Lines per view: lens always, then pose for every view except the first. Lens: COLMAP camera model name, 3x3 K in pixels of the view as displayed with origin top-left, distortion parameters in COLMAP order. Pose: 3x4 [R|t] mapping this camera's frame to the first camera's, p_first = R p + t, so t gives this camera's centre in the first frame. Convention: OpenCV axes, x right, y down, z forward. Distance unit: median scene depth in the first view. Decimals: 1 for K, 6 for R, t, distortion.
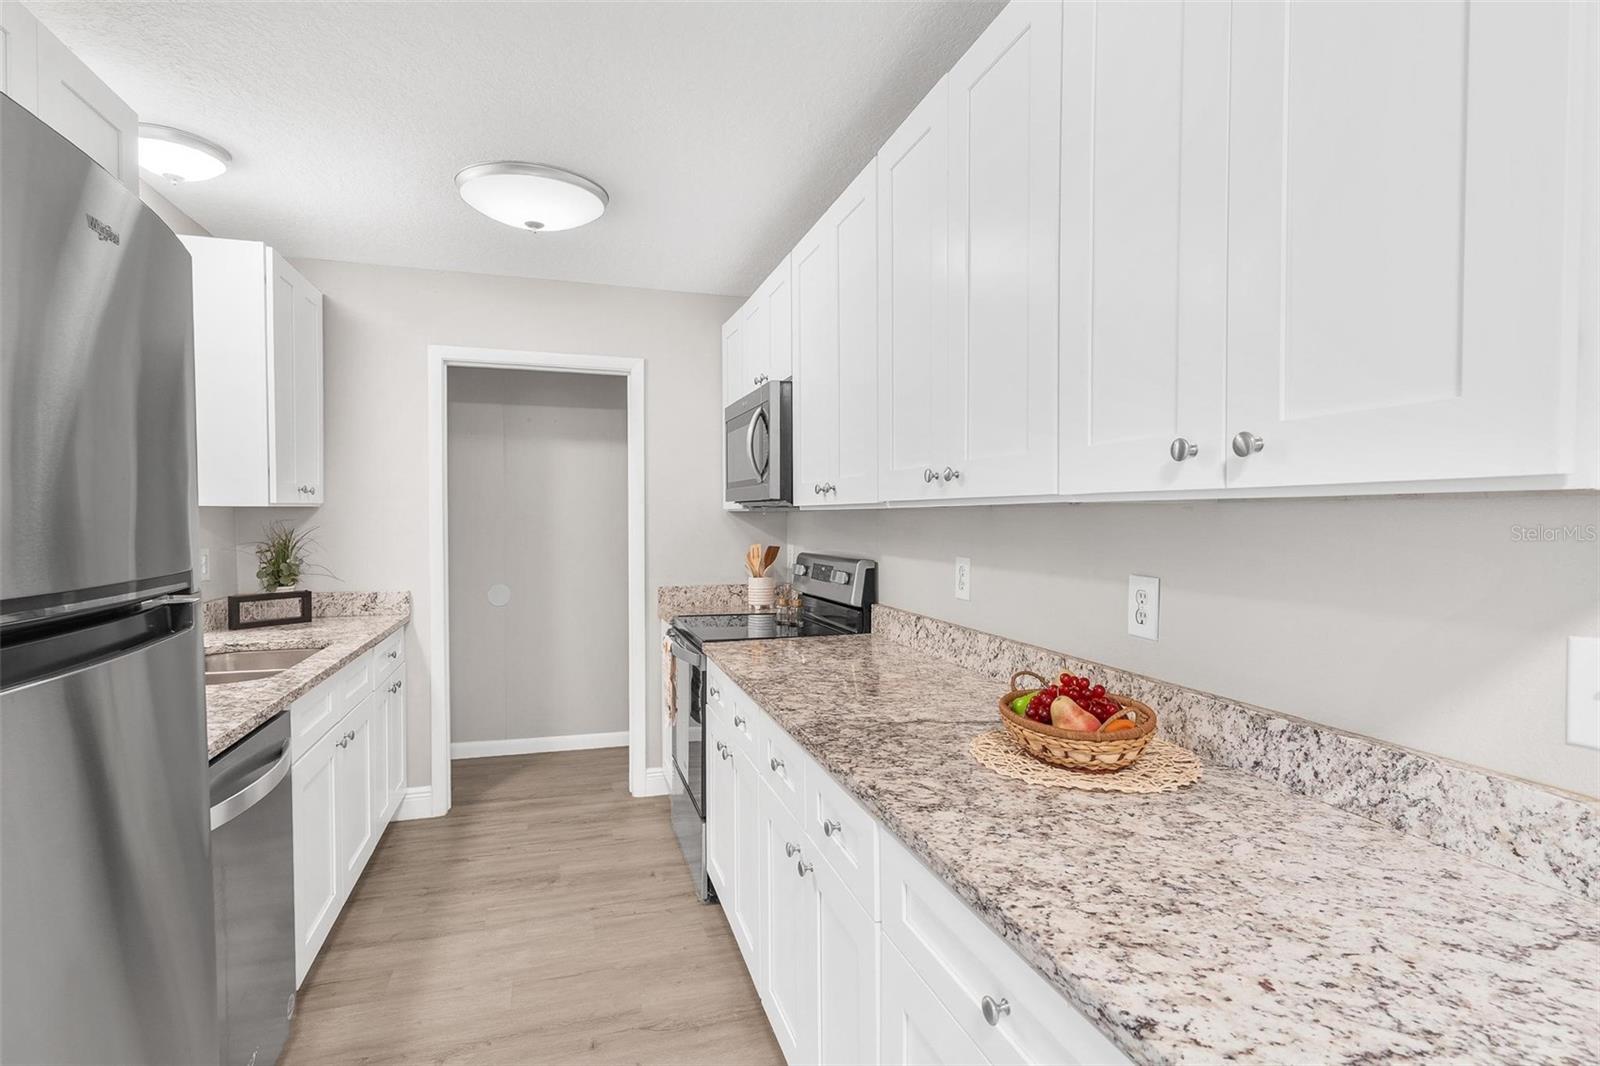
lens RADIAL K [[781.9, 0, 800.0], [0, 781.9, 533.0], [0, 0, 1]] dist [-0.000334, 0.000530]
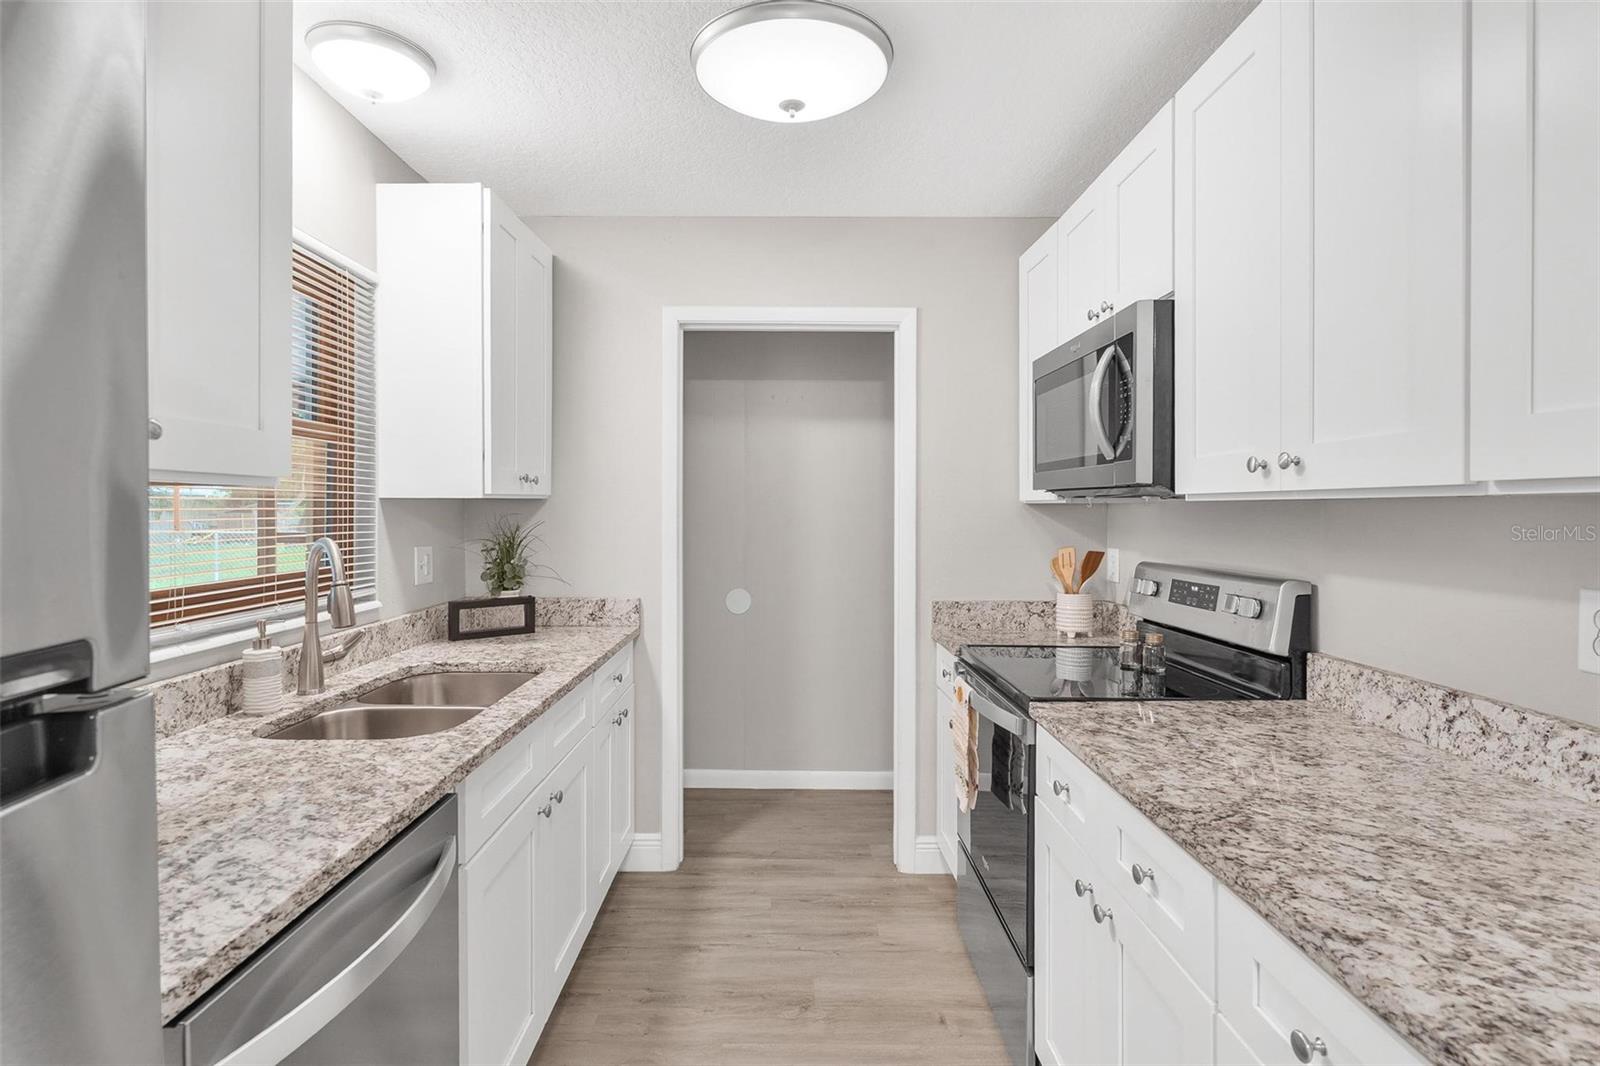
lens RADIAL K [[786.5, 0, 798.1], [0, 786.5, 505.6], [0, 0, 1]] dist [-0.000247, 0.000135]
pose [[0.958651, -0.000976, -0.284581, -0.102329], [-0.006471, 0.999661, -0.025229, -0.006114], [0.284509, 0.026027, 0.958320, 0.252573]]
